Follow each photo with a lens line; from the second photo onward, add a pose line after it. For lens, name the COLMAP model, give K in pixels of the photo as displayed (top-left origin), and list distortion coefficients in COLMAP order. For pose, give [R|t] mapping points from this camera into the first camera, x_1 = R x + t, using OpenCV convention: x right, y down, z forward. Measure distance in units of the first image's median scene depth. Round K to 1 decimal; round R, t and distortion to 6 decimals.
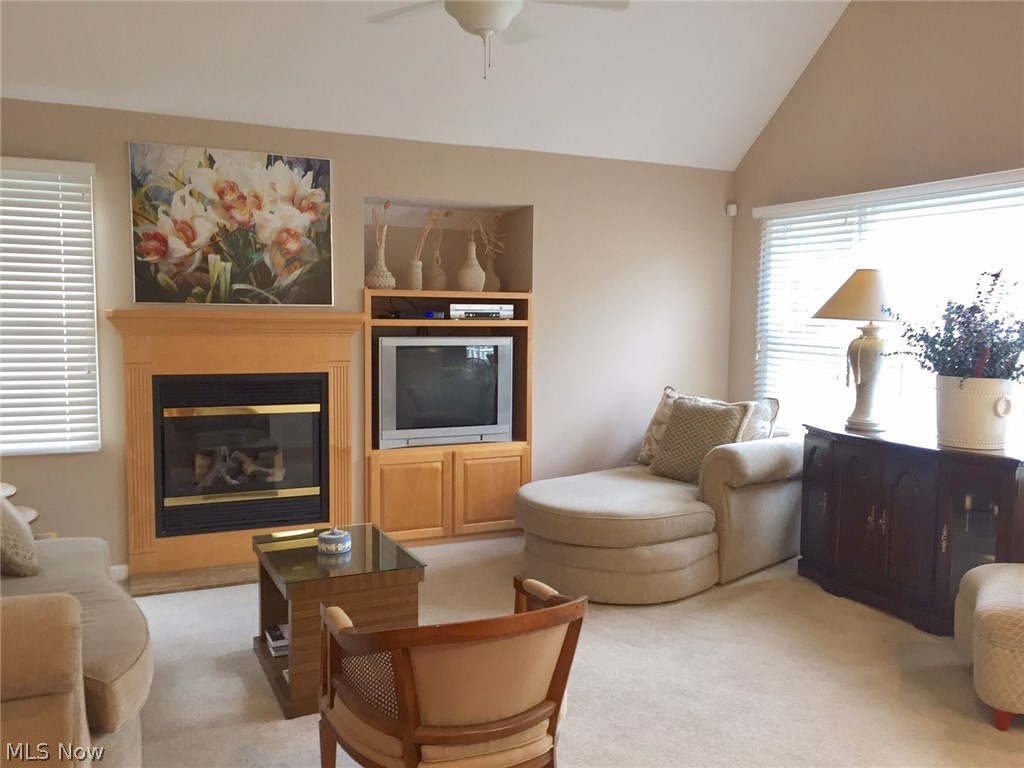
lens RADIAL K [[868.6, 0, 514.6], [0, 868.6, 386.0], [0, 0, 1]] dist [0.086932, -0.113314]
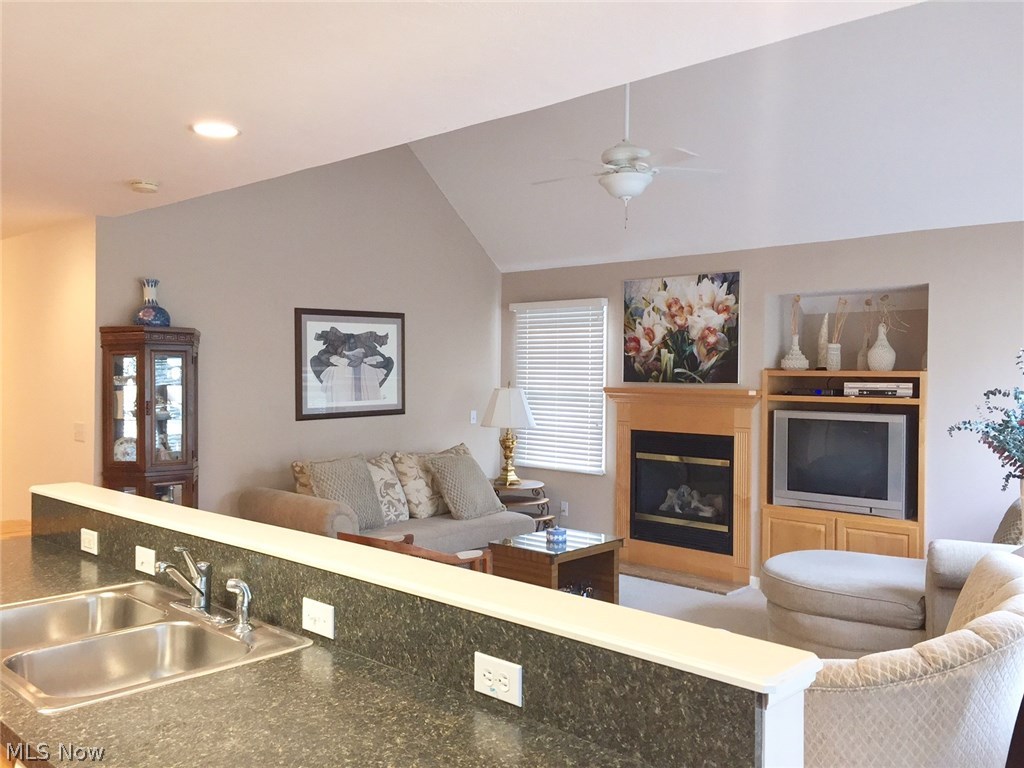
lens RADIAL K [[868.6, 0, 514.6], [0, 868.6, 386.0], [0, 0, 1]] dist [0.086932, -0.113314]
pose [[0.391681, 0.006660, -0.920077, 0.865542], [-0.081291, 0.996314, -0.027395, -0.028767], [0.916503, 0.085524, 0.390779, 0.212121]]
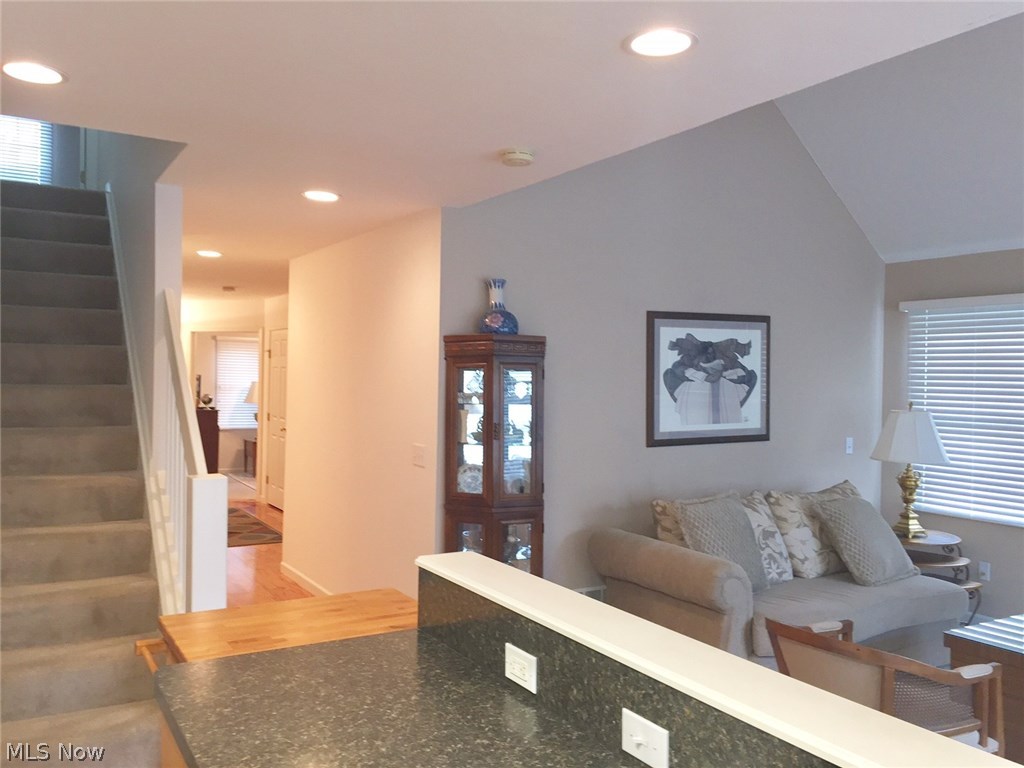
lens RADIAL K [[868.6, 0, 514.6], [0, 868.6, 386.0], [0, 0, 1]] dist [0.086932, -0.113314]
pose [[0.113451, 0.000517, -0.993543, 0.560839], [-0.098612, 0.995068, -0.010743, -0.034229], [0.988638, 0.099194, 0.112942, 0.127706]]
